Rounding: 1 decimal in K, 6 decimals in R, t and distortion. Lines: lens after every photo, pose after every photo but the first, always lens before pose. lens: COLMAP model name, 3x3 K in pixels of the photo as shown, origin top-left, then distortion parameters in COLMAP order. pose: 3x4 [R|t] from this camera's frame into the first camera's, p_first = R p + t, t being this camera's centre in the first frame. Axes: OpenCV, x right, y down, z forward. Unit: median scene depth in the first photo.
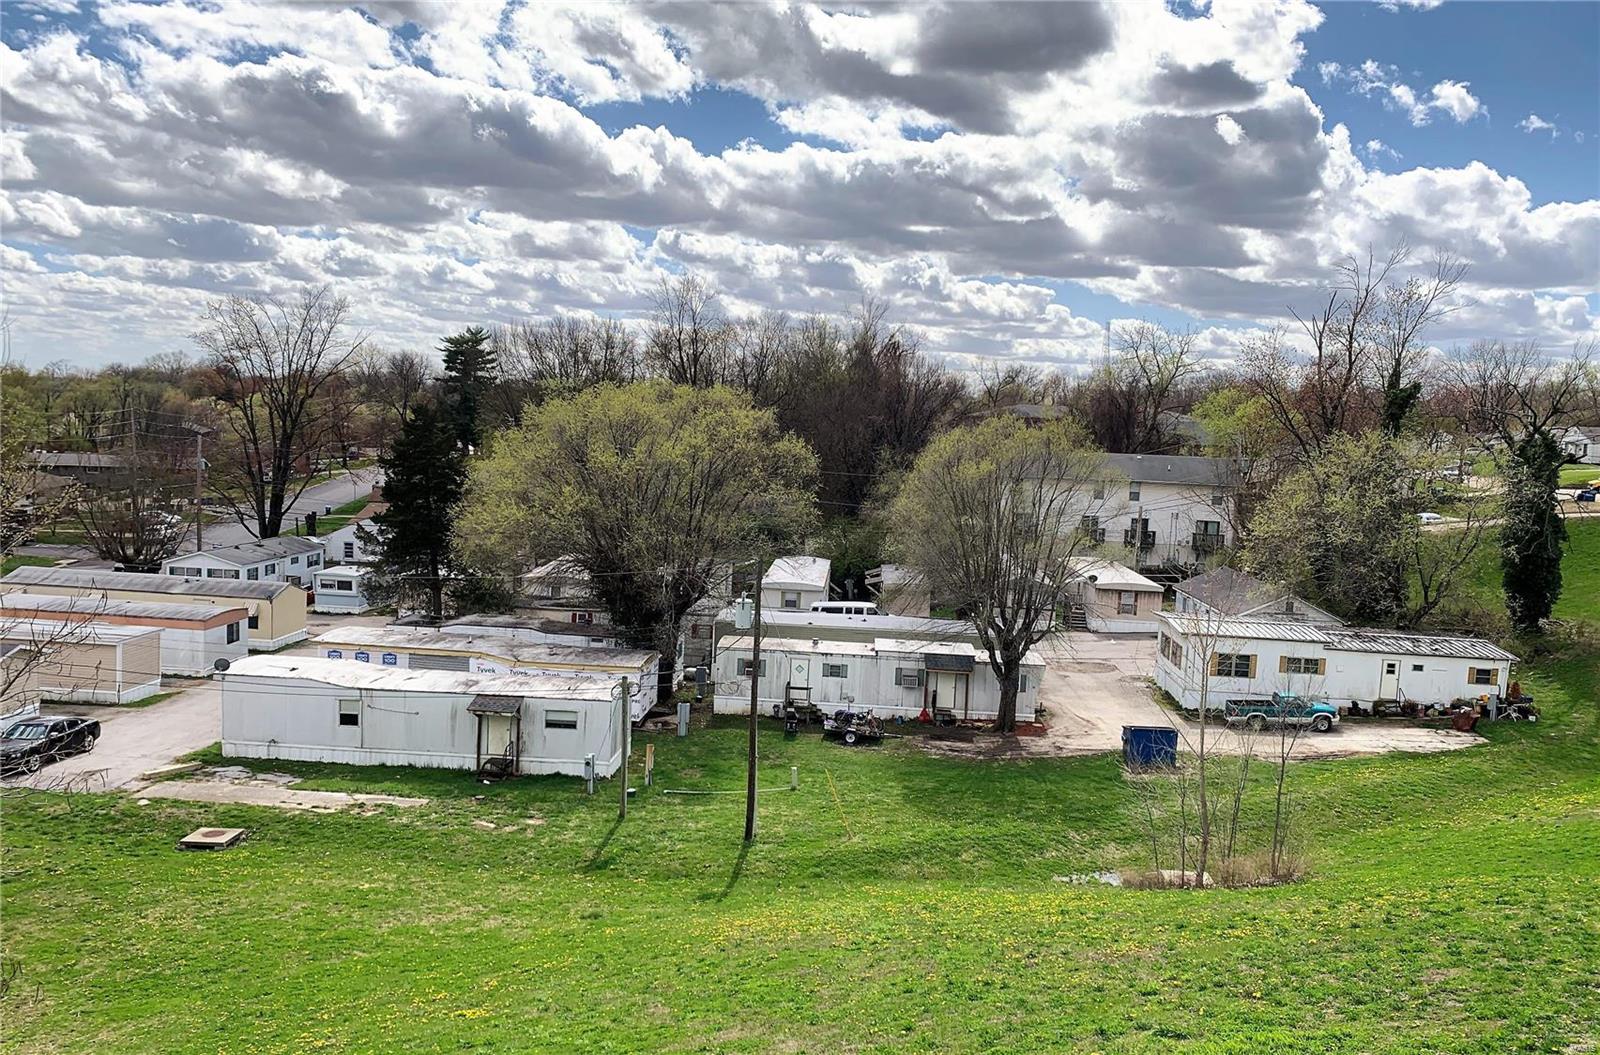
lens RADIAL K [[1203.7, 0, 800.0], [0, 1203.7, 527.5], [0, 0, 1]] dist [-0.030866, 0.002925]
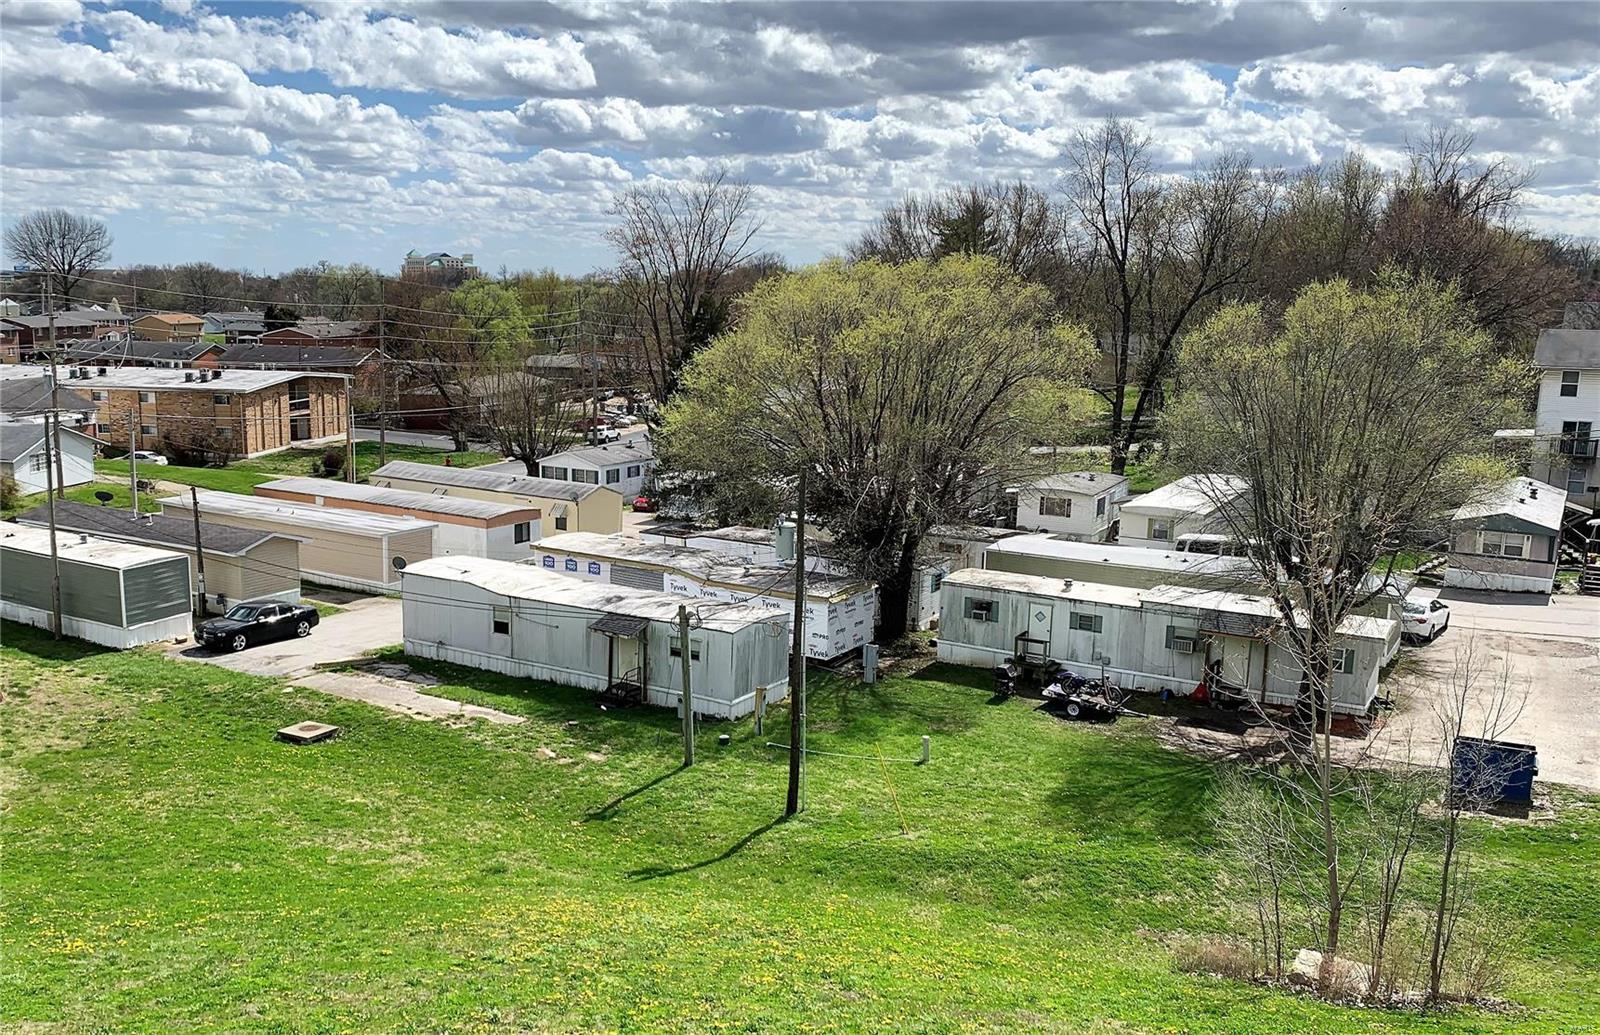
lens RADIAL K [[1334.8, 0, 800.0], [0, 1334.8, 517.5], [0, 0, 1]] dist [0.116474, -0.194214]
pose [[0.863945, 0.049068, -0.501189, 0.319029], [-0.017084, 0.997525, 0.068211, -0.005527], [0.503296, -0.050368, 0.862645, 0.164137]]
